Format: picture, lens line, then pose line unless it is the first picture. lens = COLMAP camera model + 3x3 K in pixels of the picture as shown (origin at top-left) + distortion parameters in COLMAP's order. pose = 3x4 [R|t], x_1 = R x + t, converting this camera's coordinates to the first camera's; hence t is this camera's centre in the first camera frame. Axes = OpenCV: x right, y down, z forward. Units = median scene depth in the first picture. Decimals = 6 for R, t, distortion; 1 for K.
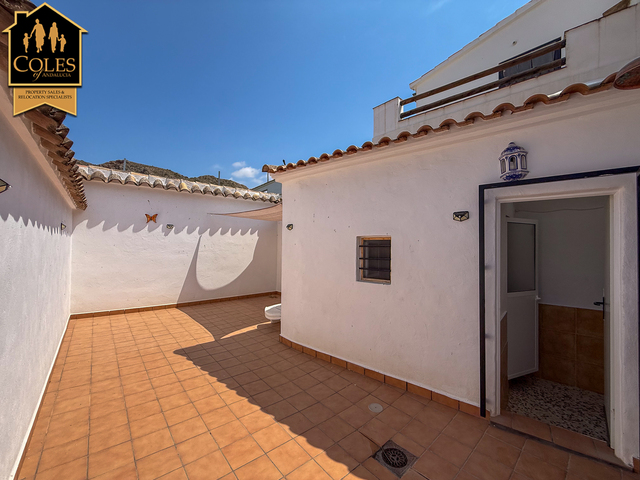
lens RADIAL K [[256.0, 0, 319.6], [0, 256.0, 241.4], [0, 0, 1]] dist [-0.003192, 0.001031]
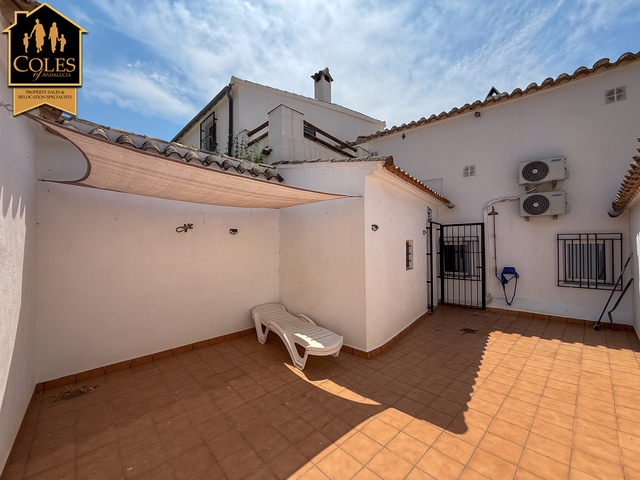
lens RADIAL K [[256.0, 0, 319.6], [0, 256.0, 240.5], [0, 0, 1]] dist [-0.003192, 0.001031]
pose [[-0.029895, 0.005900, 0.999536, -1.319202], [-0.004542, 0.999971, -0.006039, -0.004396], [-0.999543, -0.004720, -0.029868, 1.550473]]
